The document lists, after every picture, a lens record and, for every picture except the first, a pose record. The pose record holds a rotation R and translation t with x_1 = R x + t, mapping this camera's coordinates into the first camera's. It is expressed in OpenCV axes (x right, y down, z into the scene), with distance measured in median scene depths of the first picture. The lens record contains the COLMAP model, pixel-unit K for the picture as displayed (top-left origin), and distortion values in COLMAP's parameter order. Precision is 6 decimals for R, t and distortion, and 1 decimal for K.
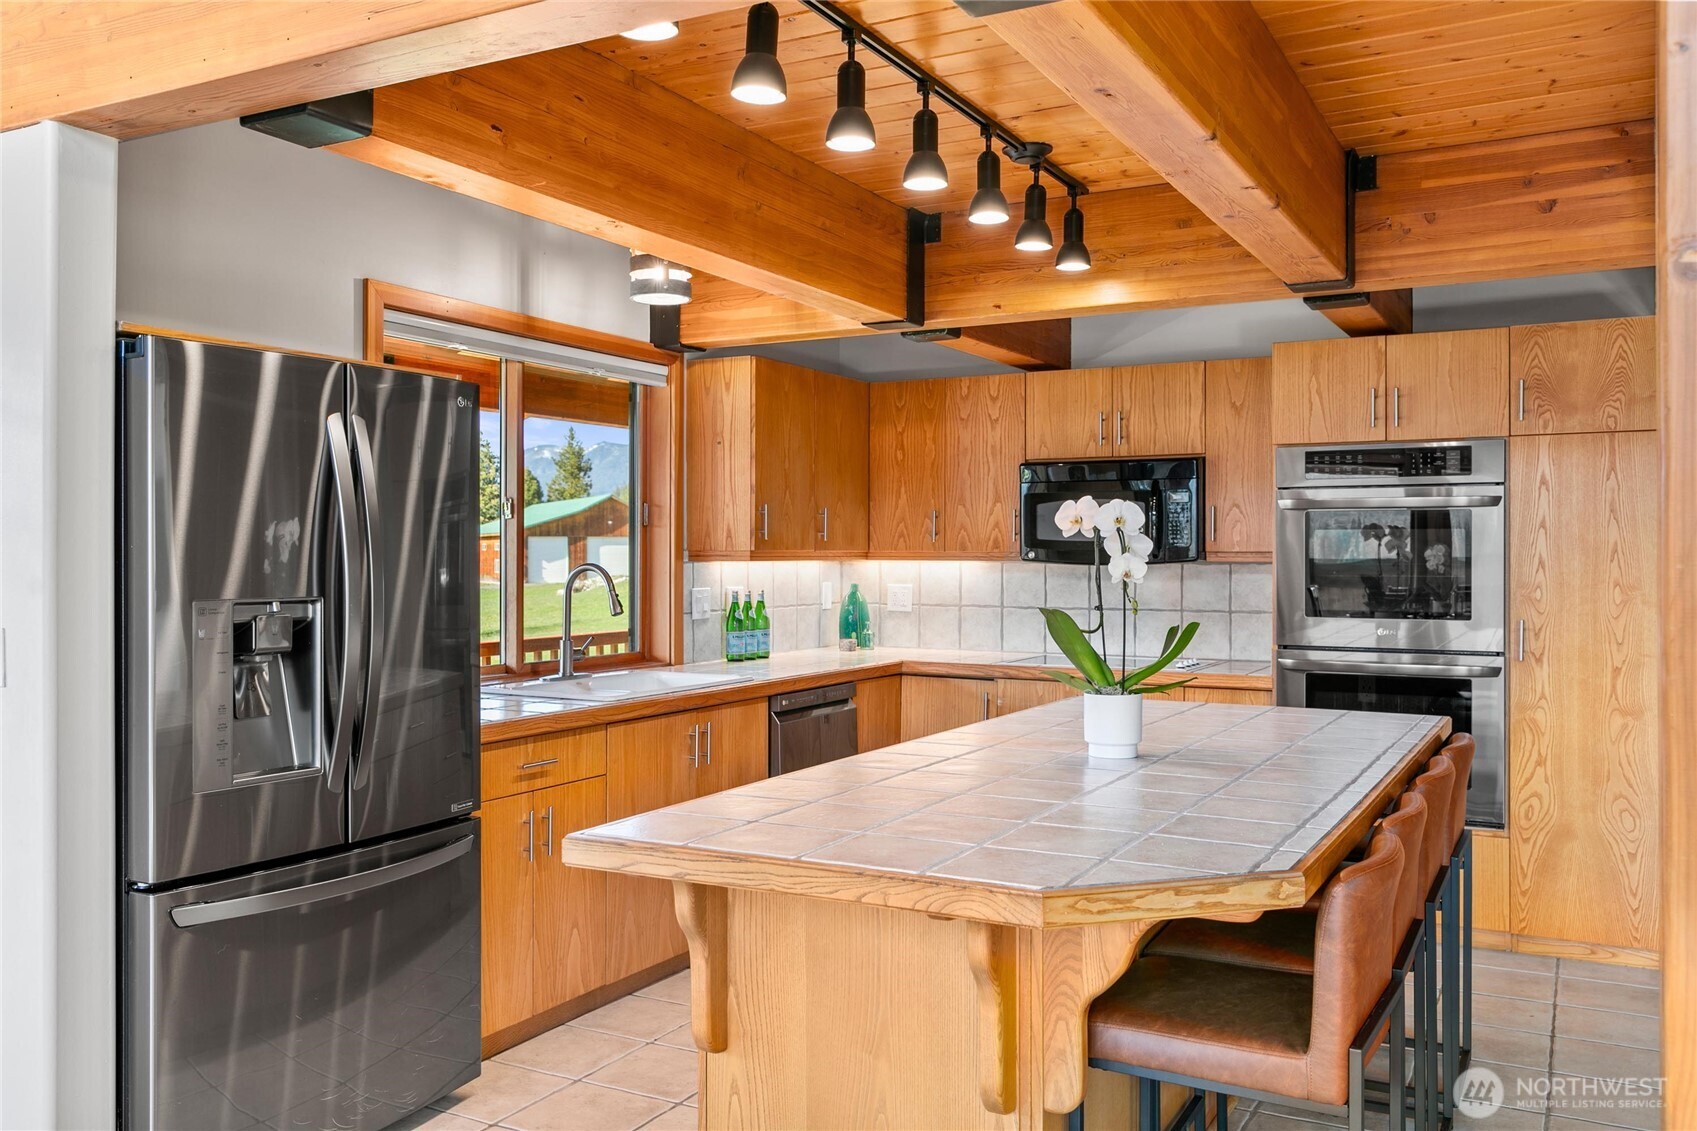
lens RADIAL K [[1419.8, 0, 847.5], [0, 1419.8, 560.2], [0, 0, 1]] dist [-0.004013, -0.002318]
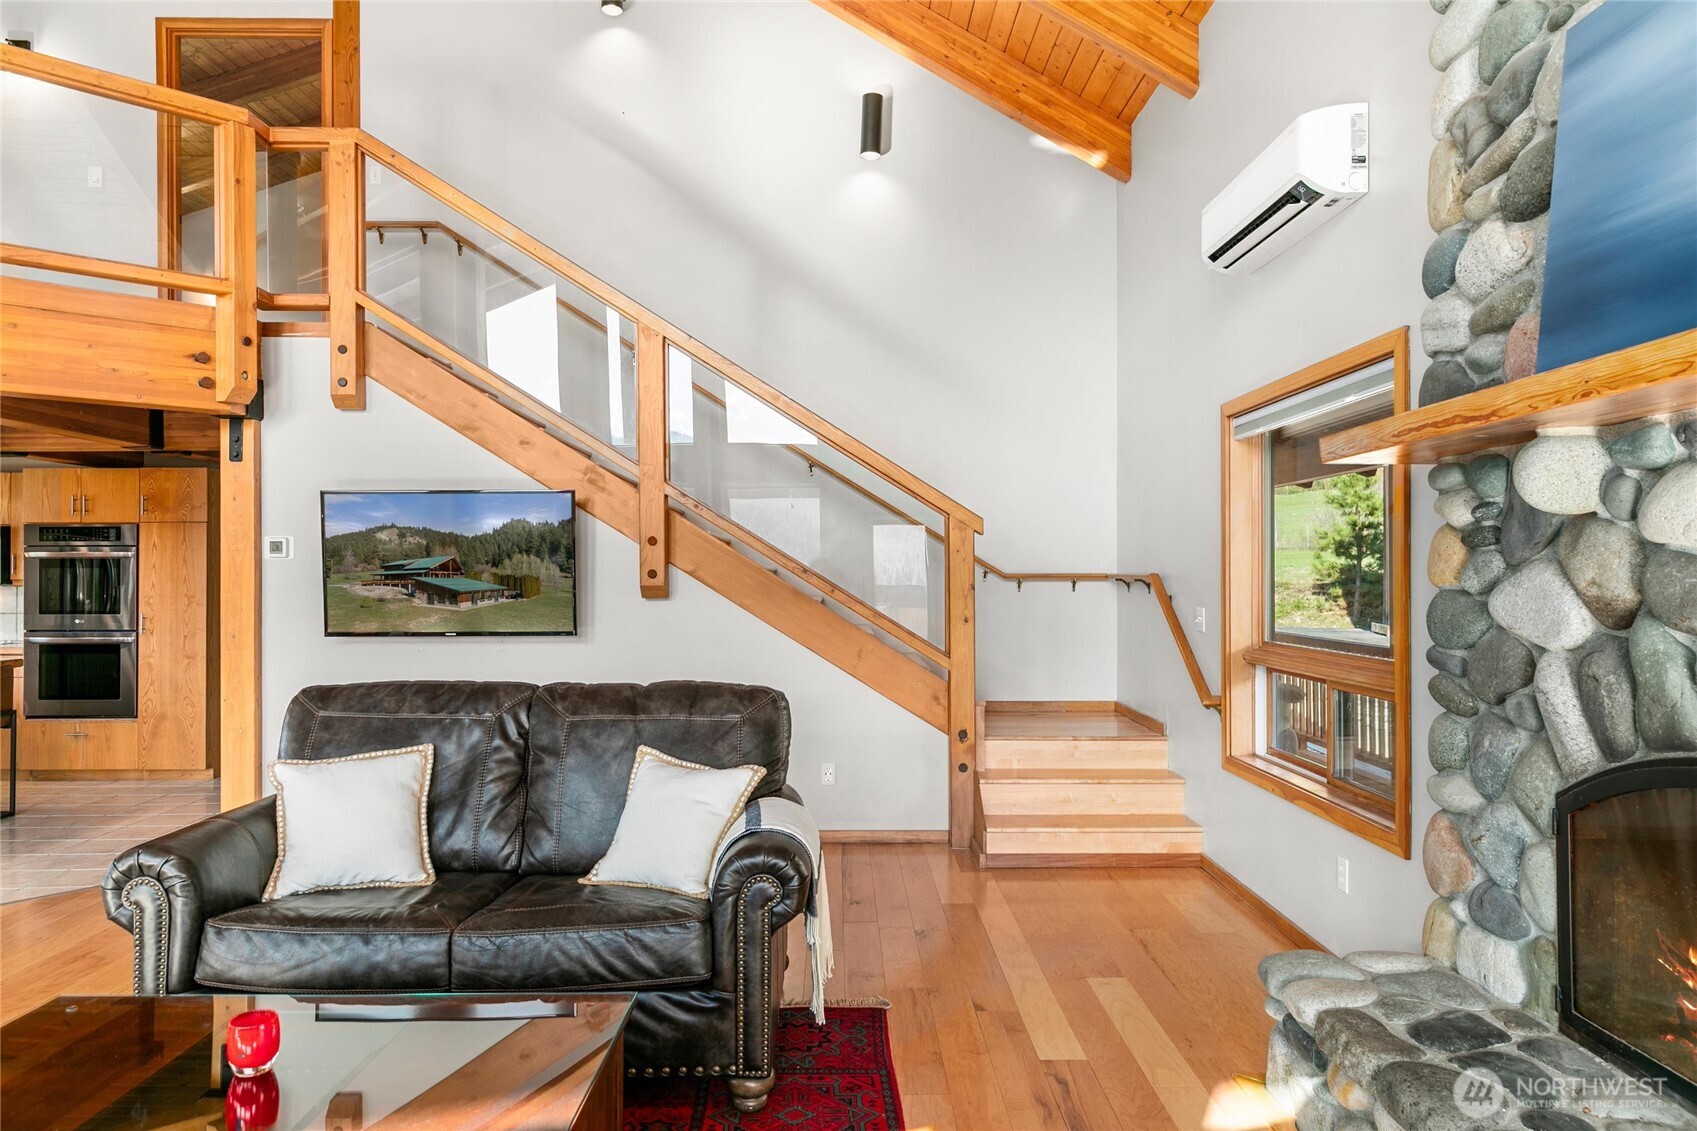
lens RADIAL K [[1145.8, 0, 847.3], [0, 1145.8, 570.5], [0, 0, 1]] dist [0.010556, 0.001171]
pose [[0.876195, 0.001615, 0.481954, 0.570098], [0.002085, 0.999972, -0.007141, -0.005605], [-0.481952, 0.007262, 0.876167, -0.932468]]
